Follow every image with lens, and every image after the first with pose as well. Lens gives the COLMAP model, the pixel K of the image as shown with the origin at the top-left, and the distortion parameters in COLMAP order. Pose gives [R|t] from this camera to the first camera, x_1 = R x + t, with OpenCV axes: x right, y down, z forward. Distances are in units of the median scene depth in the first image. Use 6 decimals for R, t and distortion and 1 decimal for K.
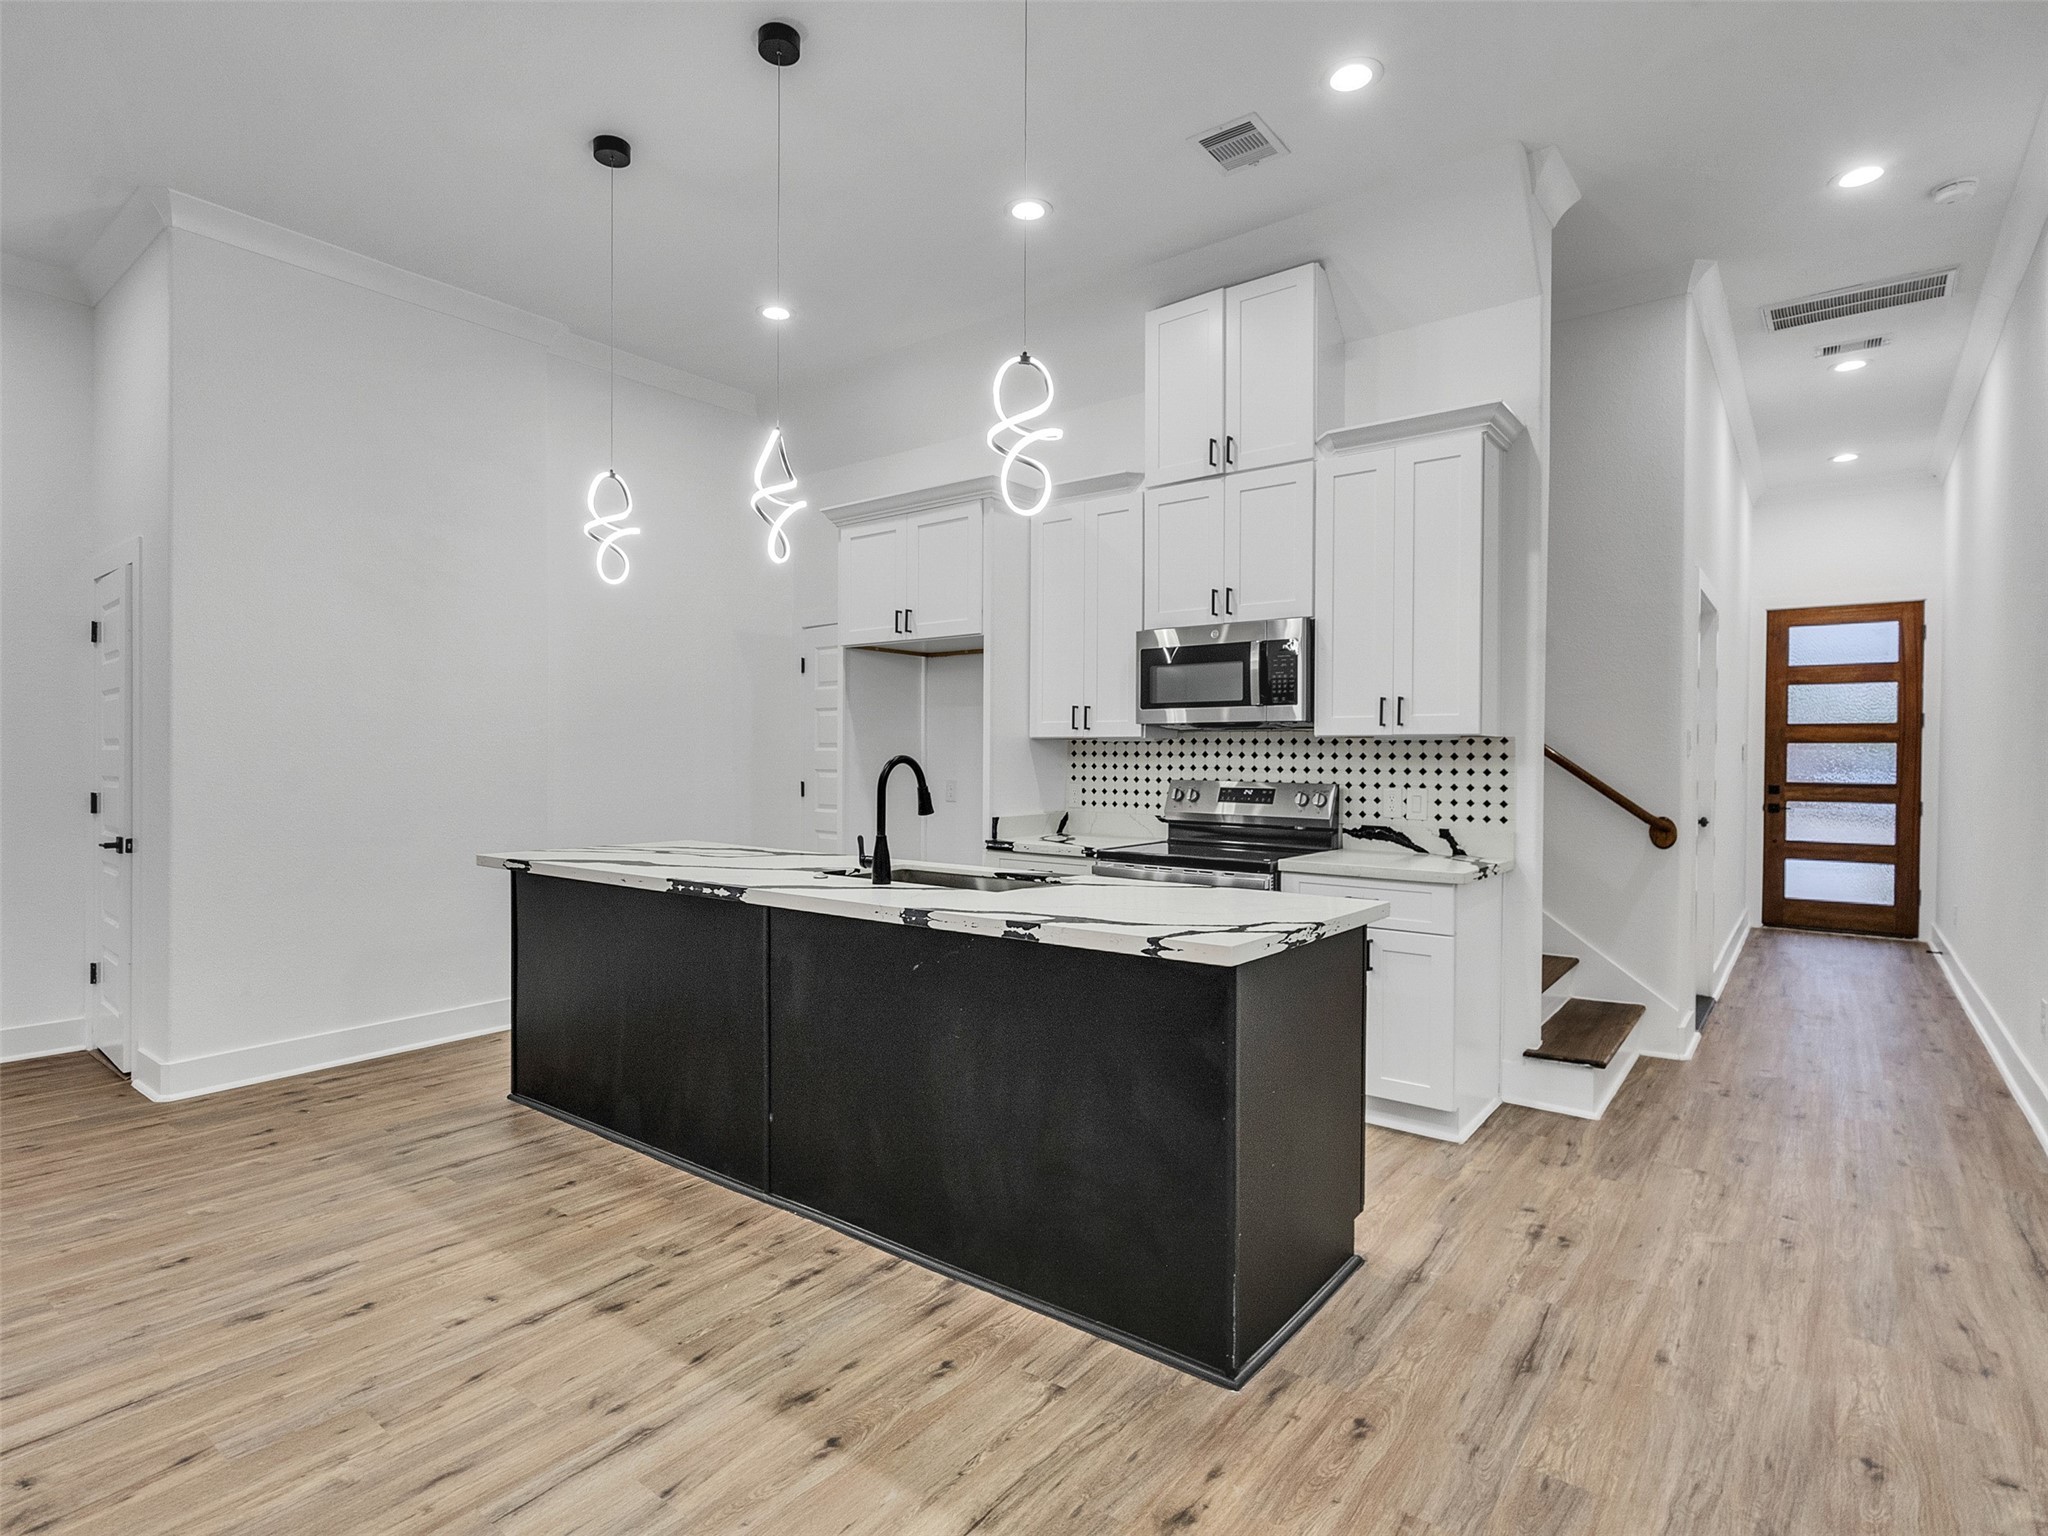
lens RADIAL K [[1056.3, 0, 1002.0], [0, 1056.3, 768.0], [0, 0, 1]] dist [-0.003165, 0.003507]
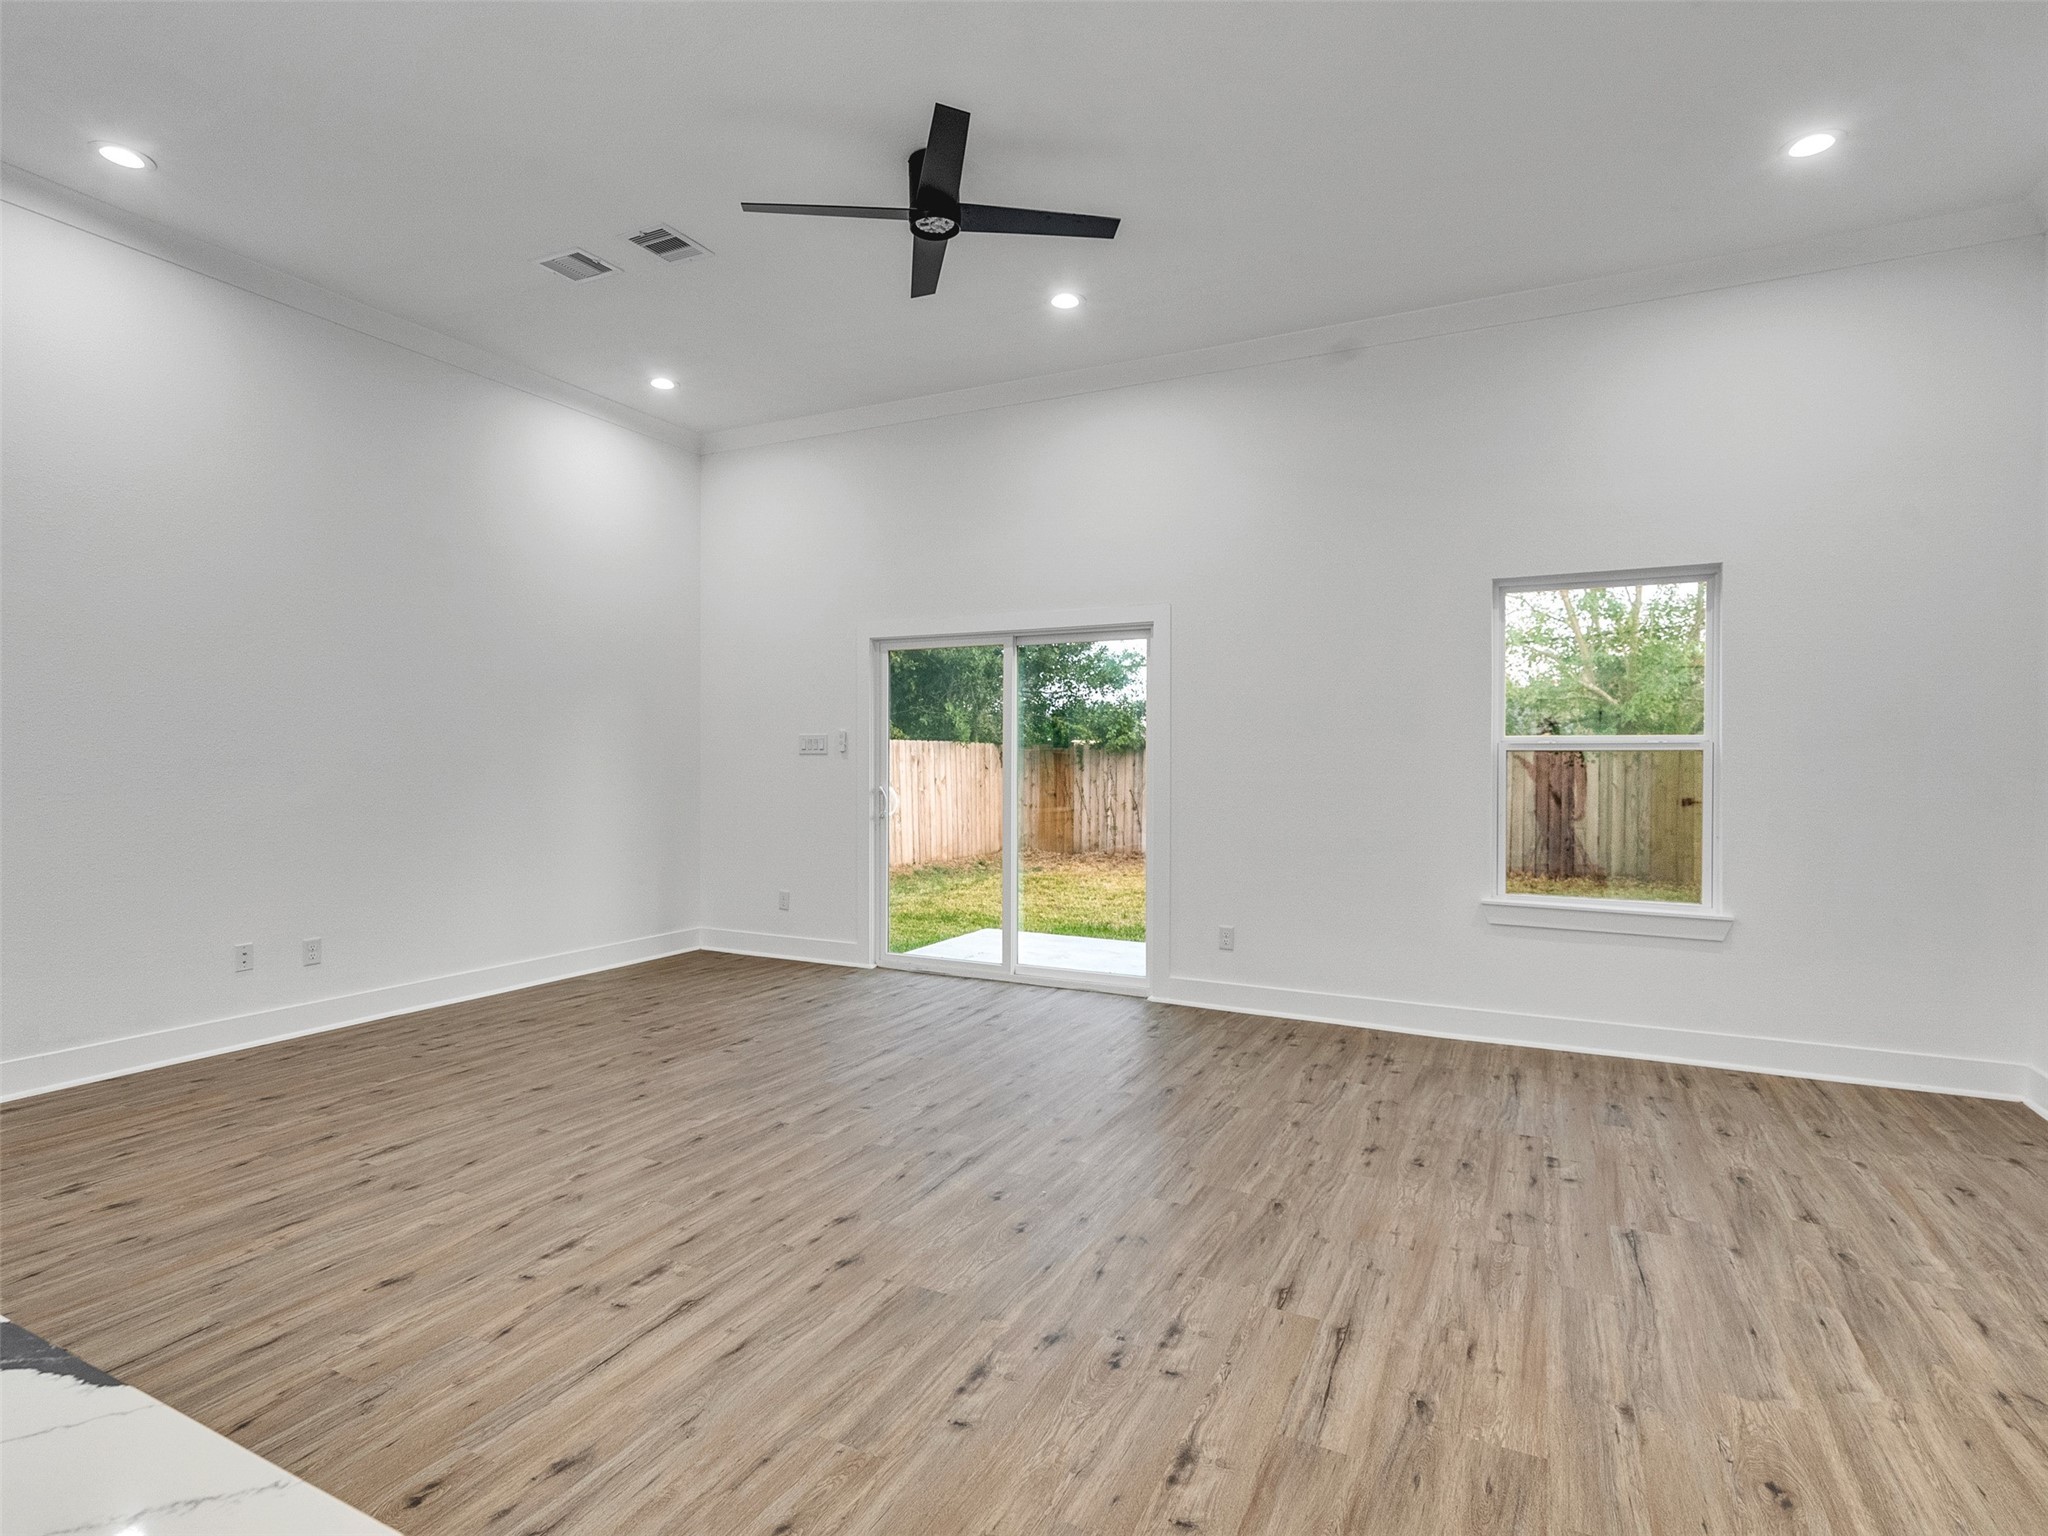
lens RADIAL K [[1055.0, 0, 1003.3], [0, 1055.0, 767.7], [0, 0, 1]] dist [-0.004136, 0.000522]
pose [[-0.981112, -0.008706, -0.193245, -0.526430], [-0.012047, 0.999797, 0.016120, -0.008064], [0.193066, 0.018144, -0.981018, 1.097142]]
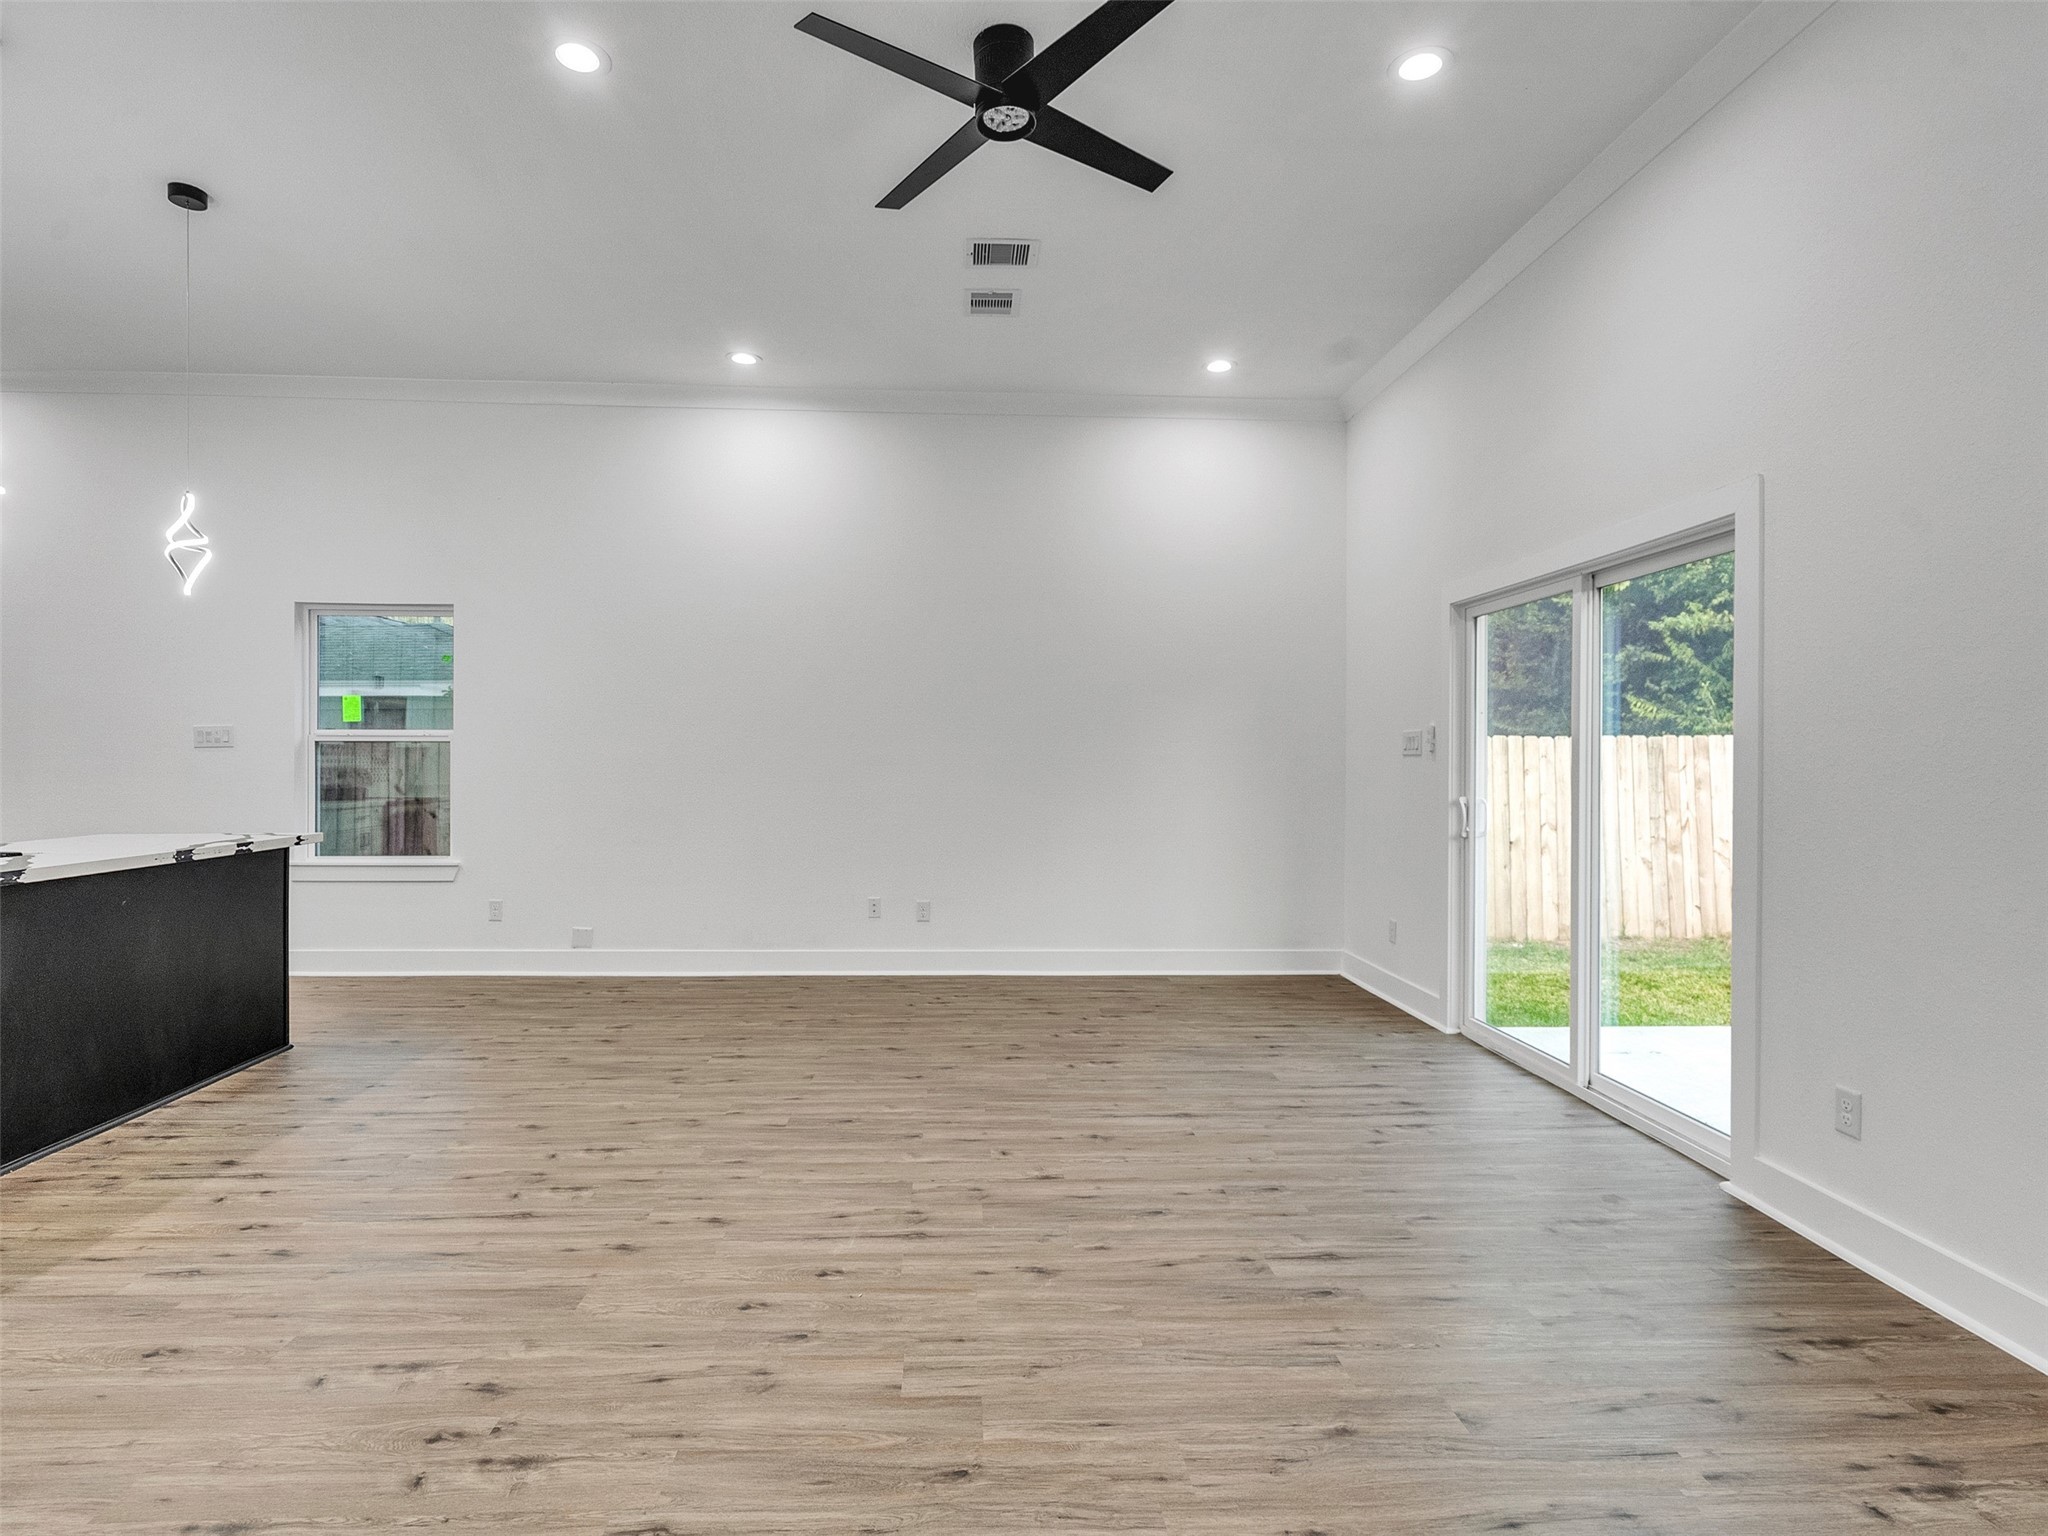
lens RADIAL K [[1056.3, 0, 1002.0], [0, 1056.3, 768.0], [0, 0, 1]] dist [-0.003165, 0.003507]
pose [[-0.651609, -0.013822, 0.758429, -1.226228], [-0.001224, 0.999852, 0.017171, -0.004984], [-0.758554, 0.010261, -0.651529, 0.688911]]
